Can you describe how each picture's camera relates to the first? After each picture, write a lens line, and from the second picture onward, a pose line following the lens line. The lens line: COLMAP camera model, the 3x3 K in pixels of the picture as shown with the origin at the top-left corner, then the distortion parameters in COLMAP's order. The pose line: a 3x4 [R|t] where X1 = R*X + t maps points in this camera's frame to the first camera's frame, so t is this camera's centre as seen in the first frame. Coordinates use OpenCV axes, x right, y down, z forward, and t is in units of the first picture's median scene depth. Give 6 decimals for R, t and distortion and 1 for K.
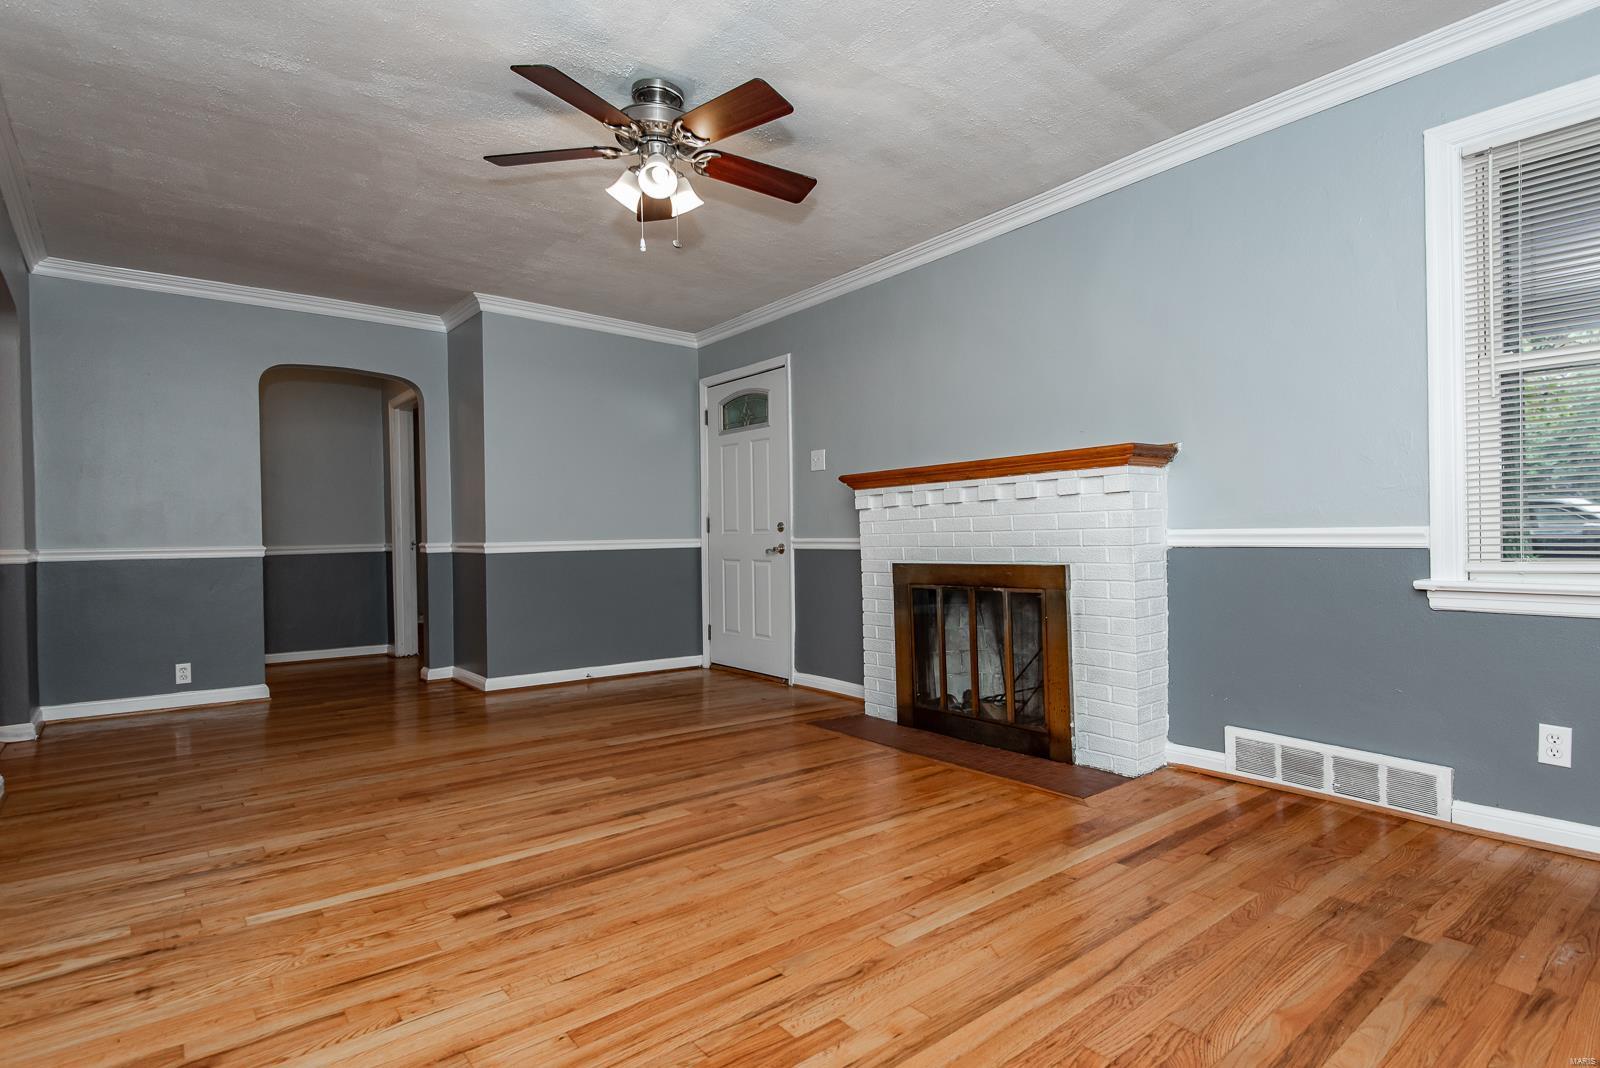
lens RADIAL K [[708.8, 0, 857.1], [0, 708.8, 536.5], [0, 0, 1]] dist [0.033910, -0.015620]
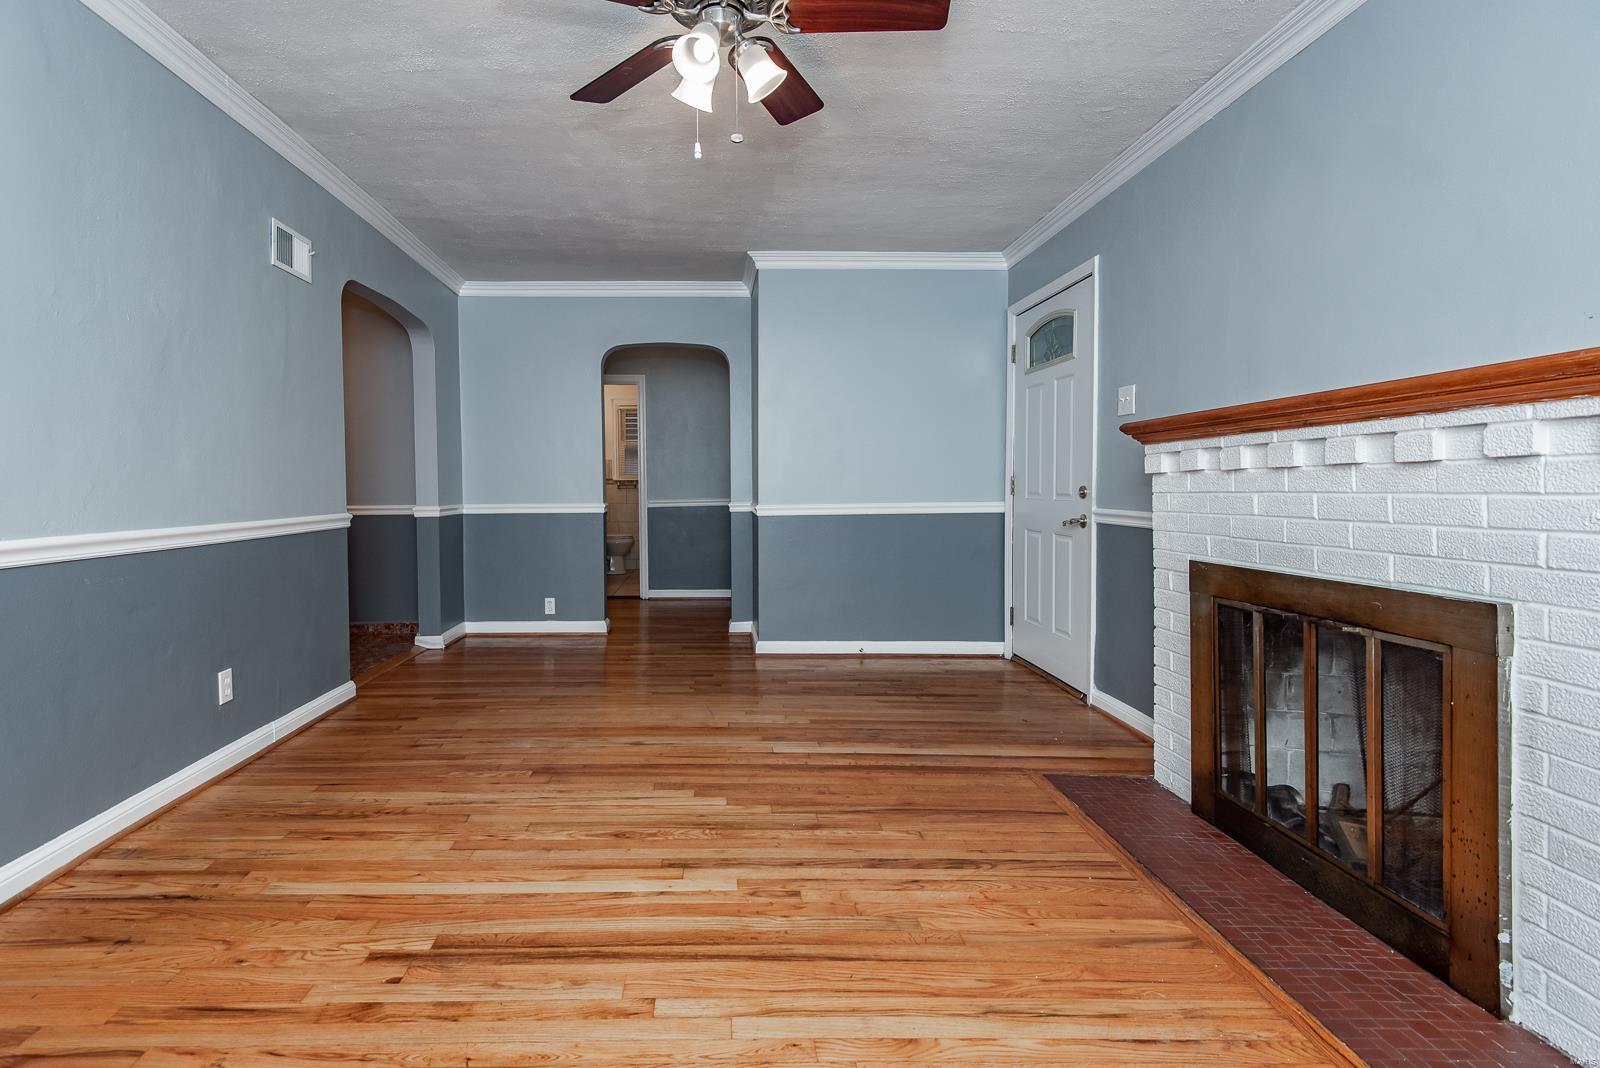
lens RADIAL K [[744.5, 0, 808.1], [0, 744.5, 502.8], [0, 0, 1]] dist [0.039026, -0.020360]
pose [[0.794567, 0.027787, -0.606540, 0.222509], [-0.010867, 0.999443, 0.031551, -0.037419], [0.607079, -0.018478, 0.794427, 0.303971]]
